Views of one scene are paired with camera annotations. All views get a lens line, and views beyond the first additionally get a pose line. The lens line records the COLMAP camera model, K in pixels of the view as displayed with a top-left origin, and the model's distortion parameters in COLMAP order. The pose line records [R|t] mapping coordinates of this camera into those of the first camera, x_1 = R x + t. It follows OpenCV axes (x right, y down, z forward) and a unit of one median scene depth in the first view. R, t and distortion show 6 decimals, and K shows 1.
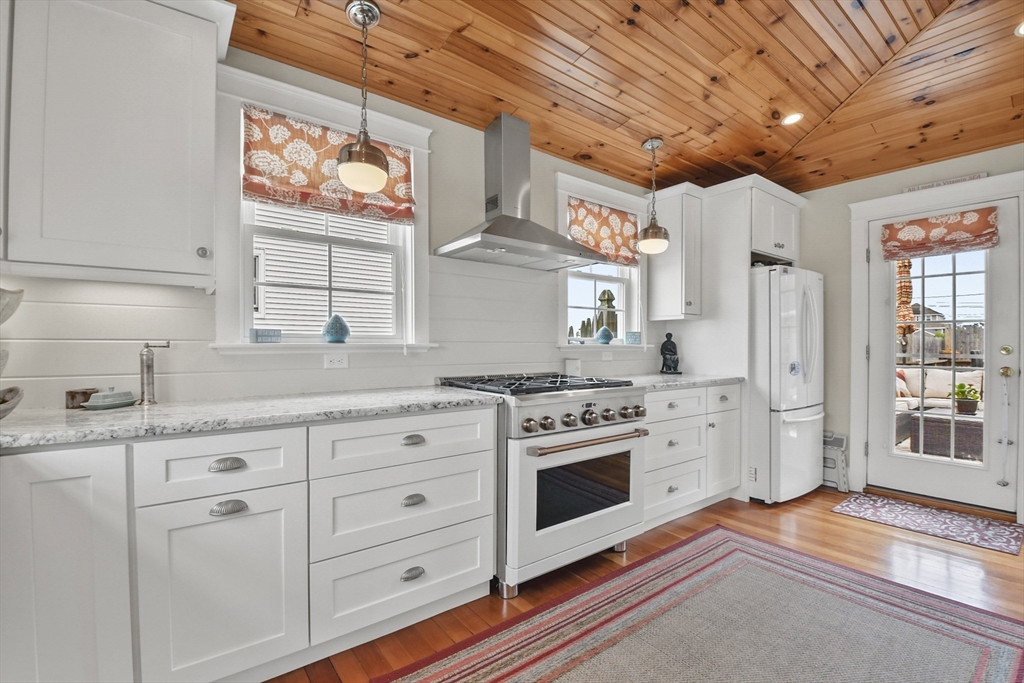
lens RADIAL K [[446.7, 0, 505.4], [0, 446.7, 349.3], [0, 0, 1]] dist [-0.008095, -0.008055]
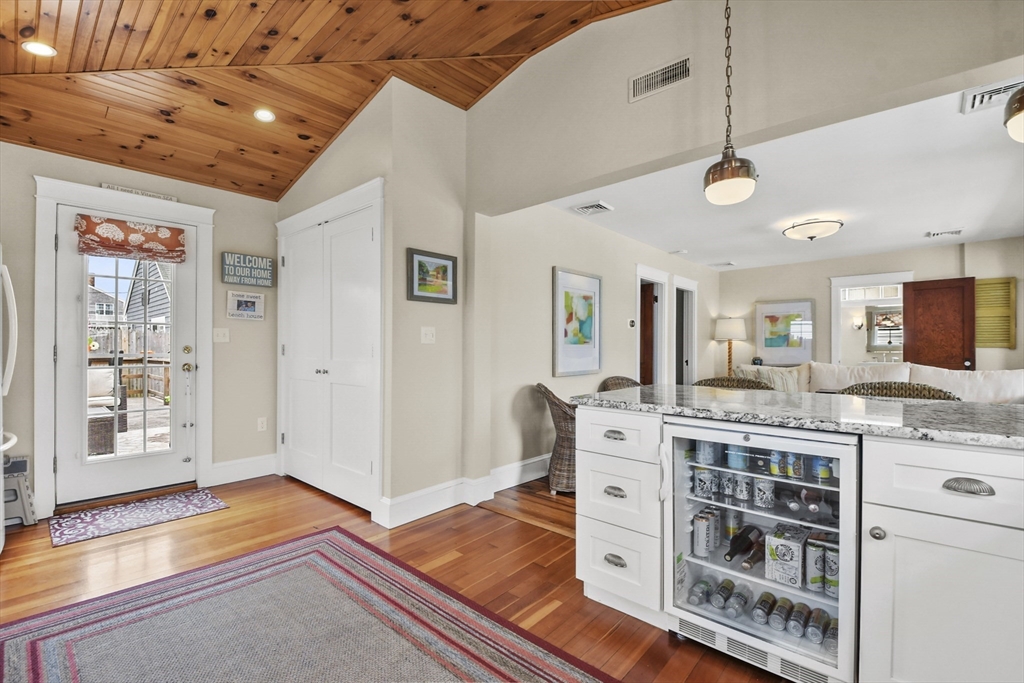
lens RADIAL K [[446.7, 0, 511.0], [0, 446.7, 347.6], [0, 0, 1]] dist [-0.008095, -0.008055]
pose [[-0.193843, -0.001794, 0.981031, -0.247964], [0.004285, 0.999987, 0.002676, -0.003392], [-0.981023, 0.004722, -0.193833, 0.362205]]
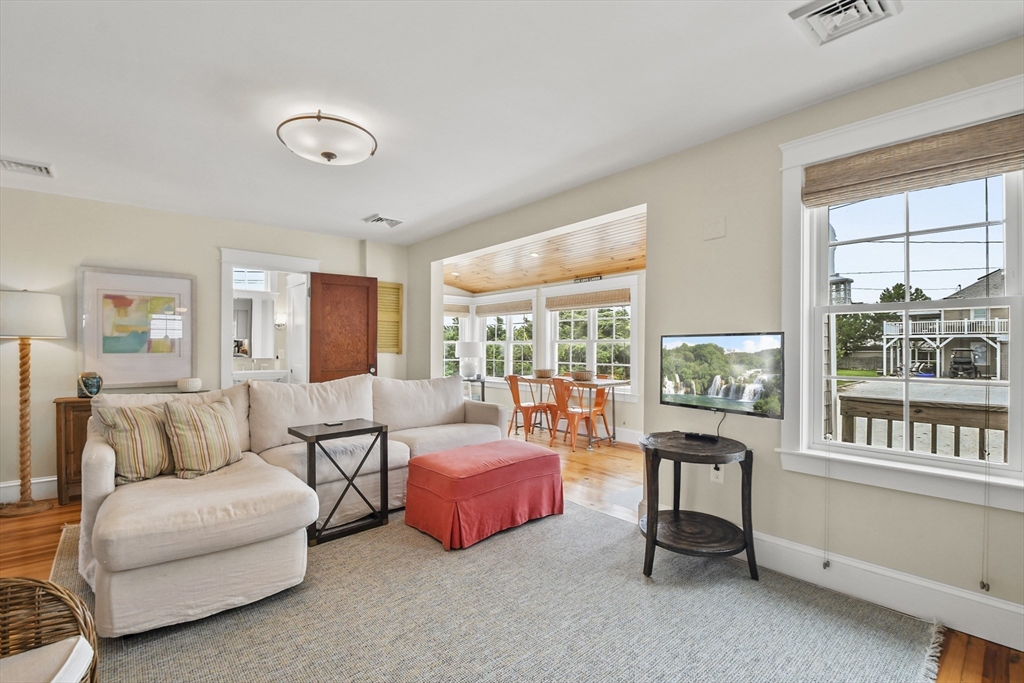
lens RADIAL K [[446.7, 0, 506.2], [0, 446.7, 345.1], [0, 0, 1]] dist [-0.008095, -0.008055]
pose [[-0.997402, -0.004749, -0.071875, 0.848186], [-0.004660, 0.999988, -0.001411, -0.022053], [0.071880, -0.001073, -0.997413, -0.132804]]
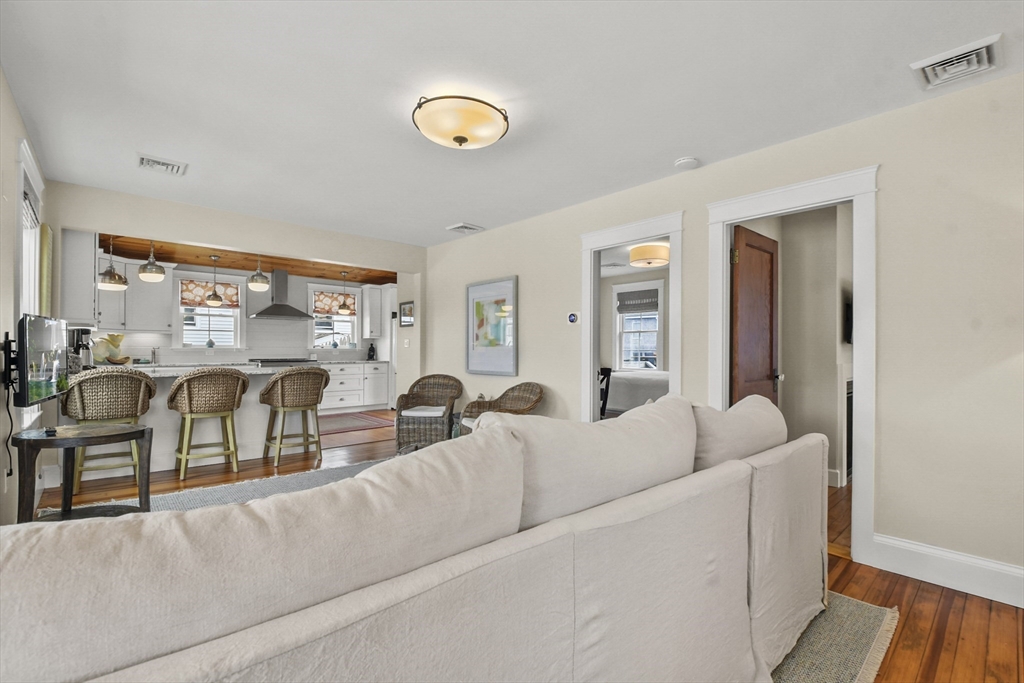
lens RADIAL K [[446.7, 0, 515.7], [0, 446.7, 349.5], [0, 0, 1]] dist [-0.008095, -0.008055]
pose [[0.994741, 0.003132, 0.102374, 1.168493], [-0.002433, 0.999973, -0.006953, 0.013794], [-0.102393, 0.006667, 0.994722, -1.905878]]
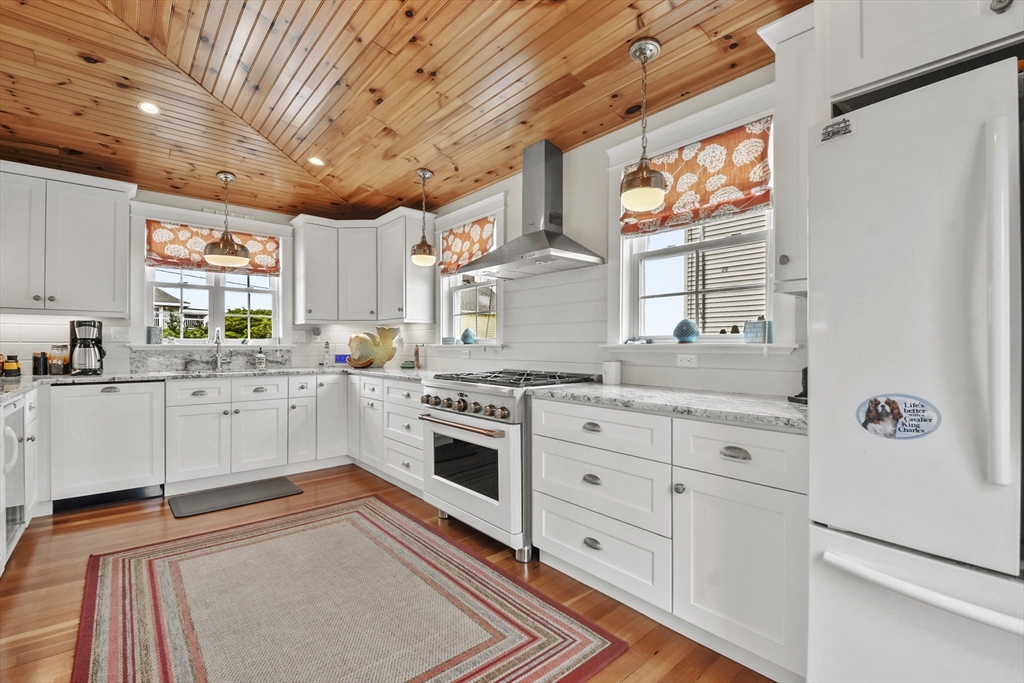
lens RADIAL K [[446.7, 0, 510.2], [0, 446.7, 348.0], [0, 0, 1]] dist [-0.008095, -0.008055]
pose [[0.066049, 0.001524, -0.997815, 1.078663], [-0.009546, 0.999954, 0.000895, -0.002030], [0.997771, 0.009466, 0.066061, 0.815571]]
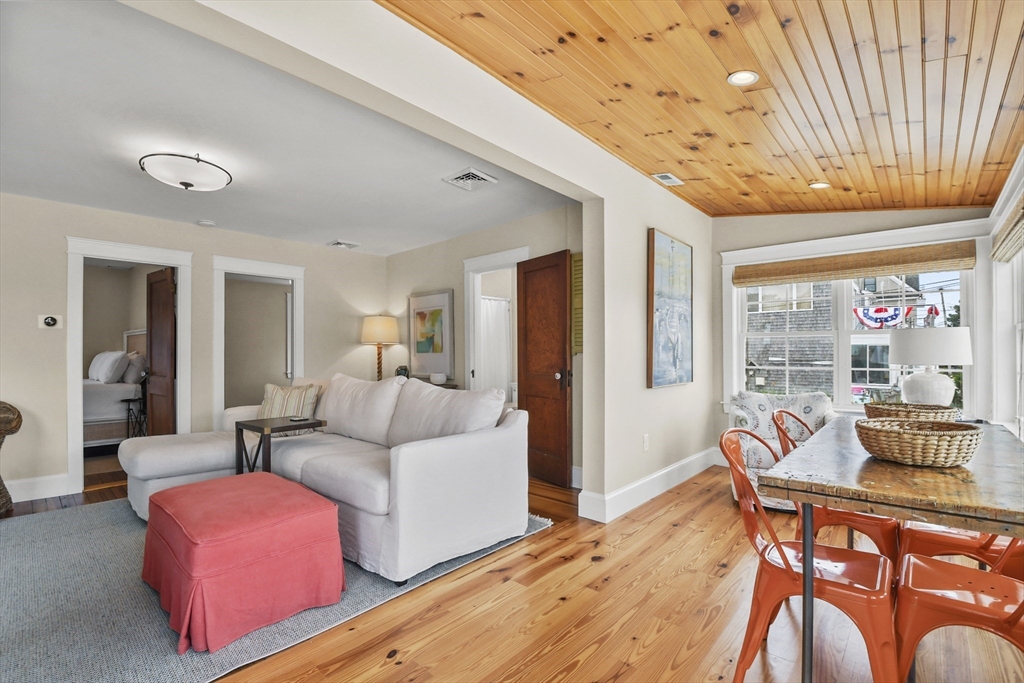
lens RADIAL K [[446.7, 0, 507.6], [0, 446.7, 351.1], [0, 0, 1]] dist [-0.008095, -0.008055]
pose [[-0.187413, 0.003931, 0.982273, -0.042654], [0.006645, 0.999974, -0.002734, 0.007537], [-0.982259, 0.006015, -0.187435, -1.589818]]
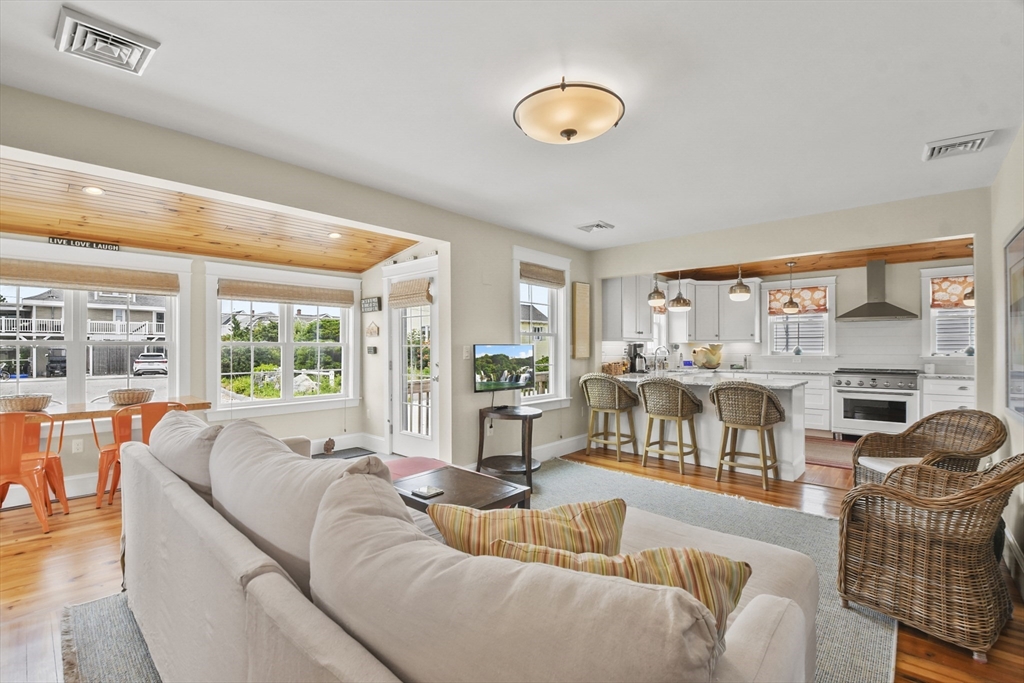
lens RADIAL K [[446.7, 0, 511.4], [0, 446.7, 347.2], [0, 0, 1]] dist [-0.008095, -0.008055]
pose [[0.185257, -0.003565, -0.982684, 1.854781], [-0.006002, 0.999971, -0.004759, -0.032050], [0.982672, 0.006780, 0.185231, -1.257777]]
